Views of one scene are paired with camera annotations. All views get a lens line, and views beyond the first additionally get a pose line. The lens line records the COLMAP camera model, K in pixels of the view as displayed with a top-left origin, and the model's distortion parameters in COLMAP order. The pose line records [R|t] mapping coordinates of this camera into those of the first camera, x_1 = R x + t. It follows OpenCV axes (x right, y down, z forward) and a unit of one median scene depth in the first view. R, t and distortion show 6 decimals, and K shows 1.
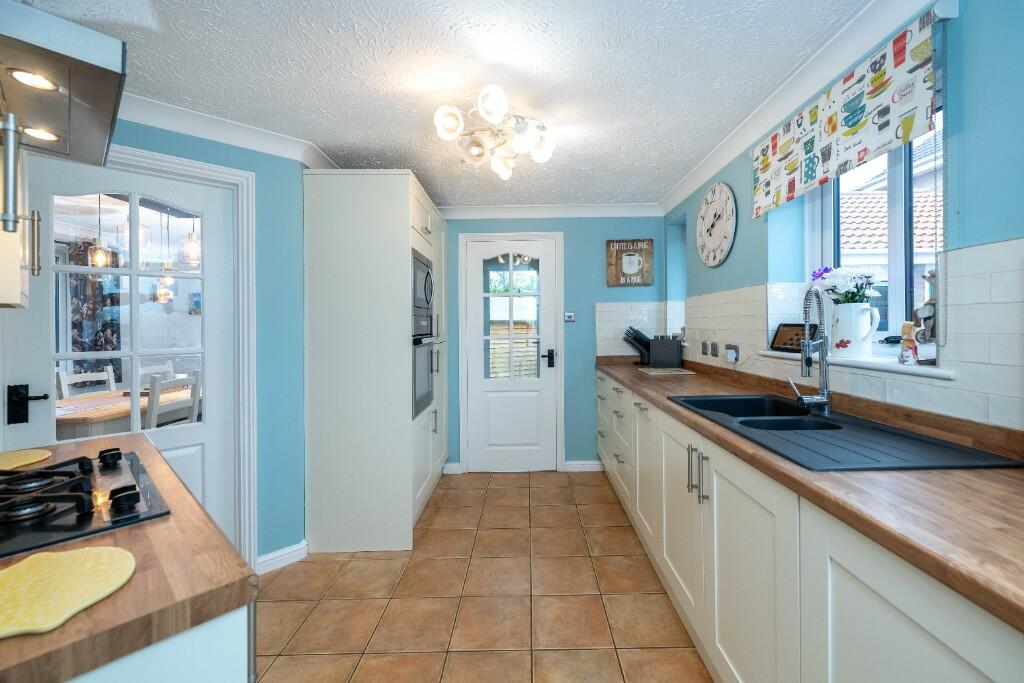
lens RADIAL K [[400.9, 0, 512.0], [0, 400.9, 341.5], [0, 0, 1]] dist [-0.000333, -0.000007]
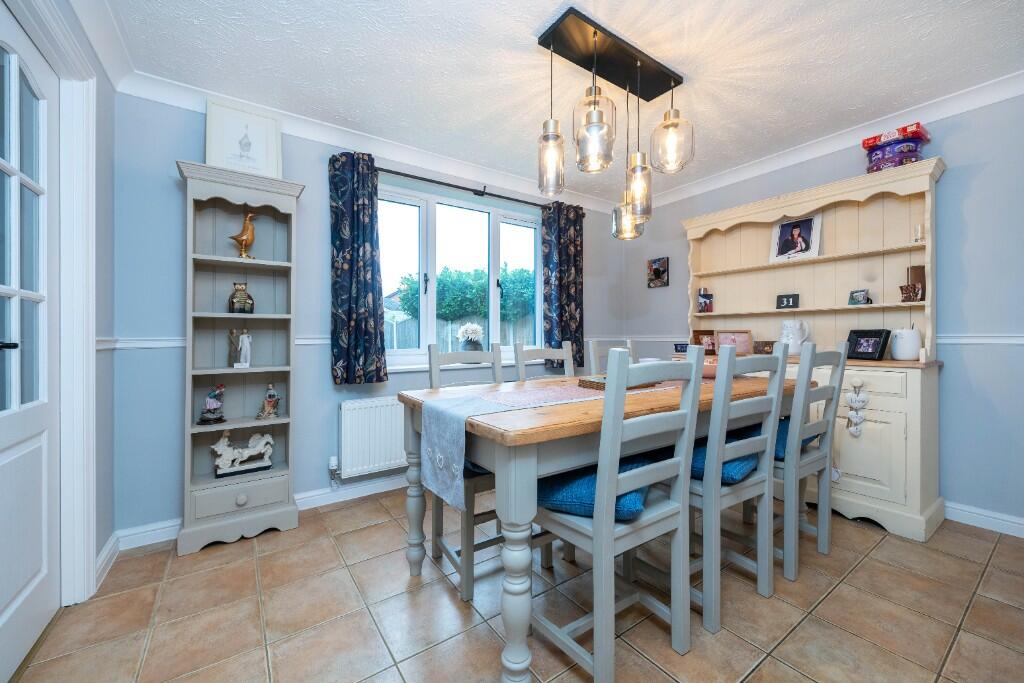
lens RADIAL K [[400.9, 0, 512.0], [0, 400.9, 341.5], [0, 0, 1]] dist [-0.000333, -0.000007]
pose [[0.569187, 0.010697, -0.822139, -0.398930], [-0.008824, 0.999937, 0.006902, 0.046441], [0.822161, 0.003327, 0.569246, 0.429439]]
